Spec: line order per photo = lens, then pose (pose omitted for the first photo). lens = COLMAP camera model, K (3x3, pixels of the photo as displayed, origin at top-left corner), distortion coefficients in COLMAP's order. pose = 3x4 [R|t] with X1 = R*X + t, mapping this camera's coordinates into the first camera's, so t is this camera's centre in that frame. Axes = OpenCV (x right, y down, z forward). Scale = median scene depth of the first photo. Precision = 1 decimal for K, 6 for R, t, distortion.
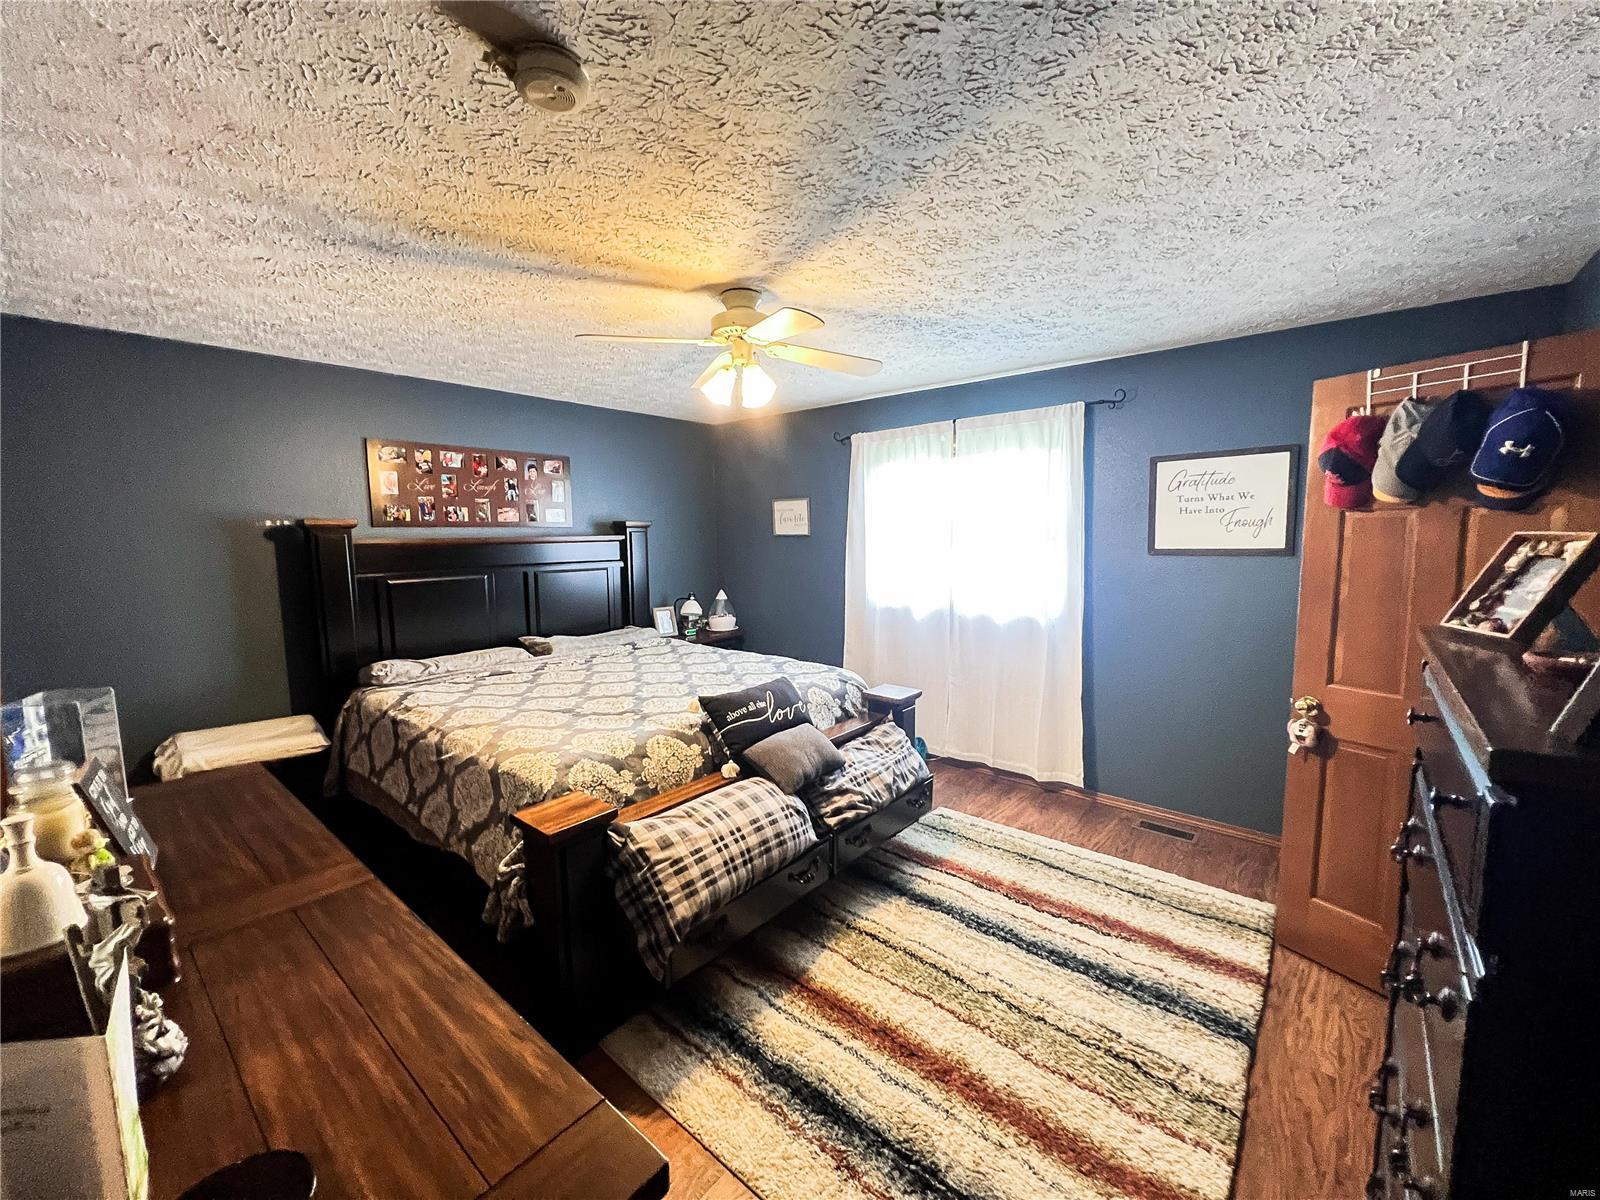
lens RADIAL K [[641.0, 0, 801.4], [0, 641.0, 601.2], [0, 0, 1]] dist [-0.002926, -0.000781]
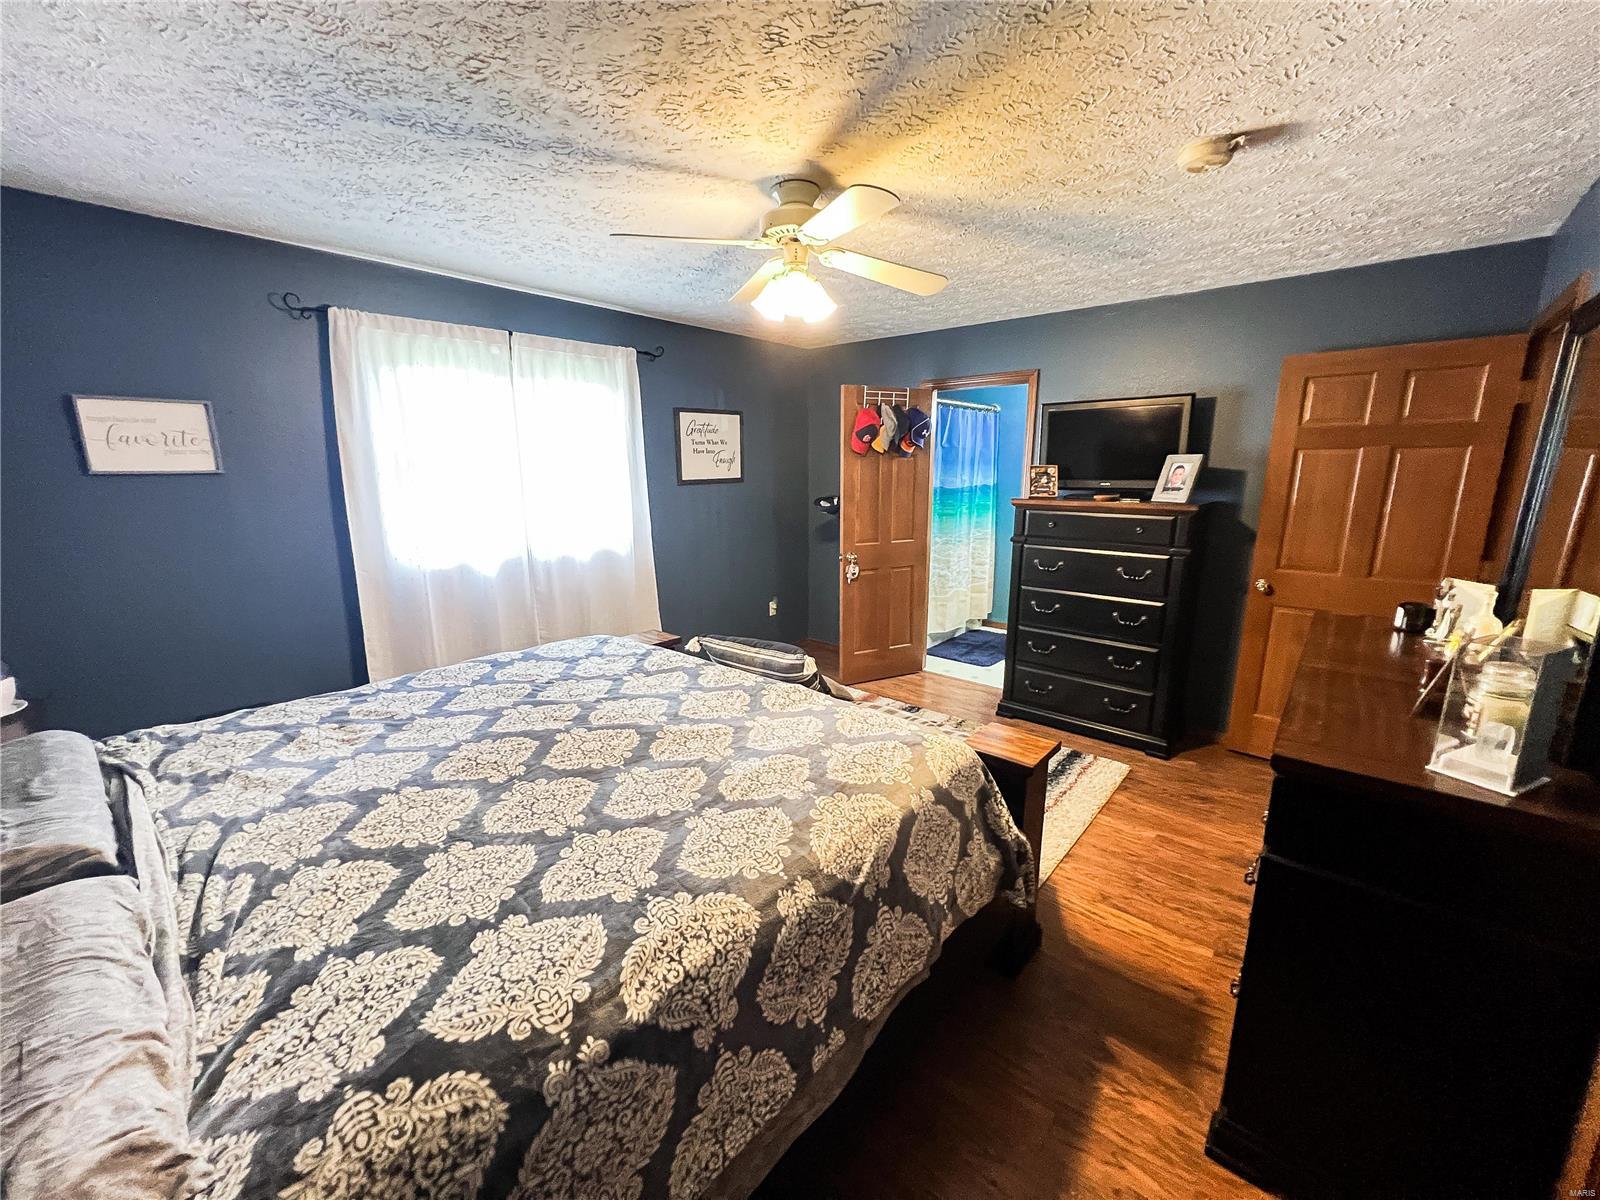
lens RADIAL K [[641.0, 0, 798.0], [0, 641.0, 599.3], [0, 0, 1]] dist [-0.002926, -0.000781]
pose [[0.028081, -0.199181, 0.979560, -0.751693], [0.109983, 0.974613, 0.195022, -0.072750], [-0.993537, 0.102258, 0.049274, 0.717624]]
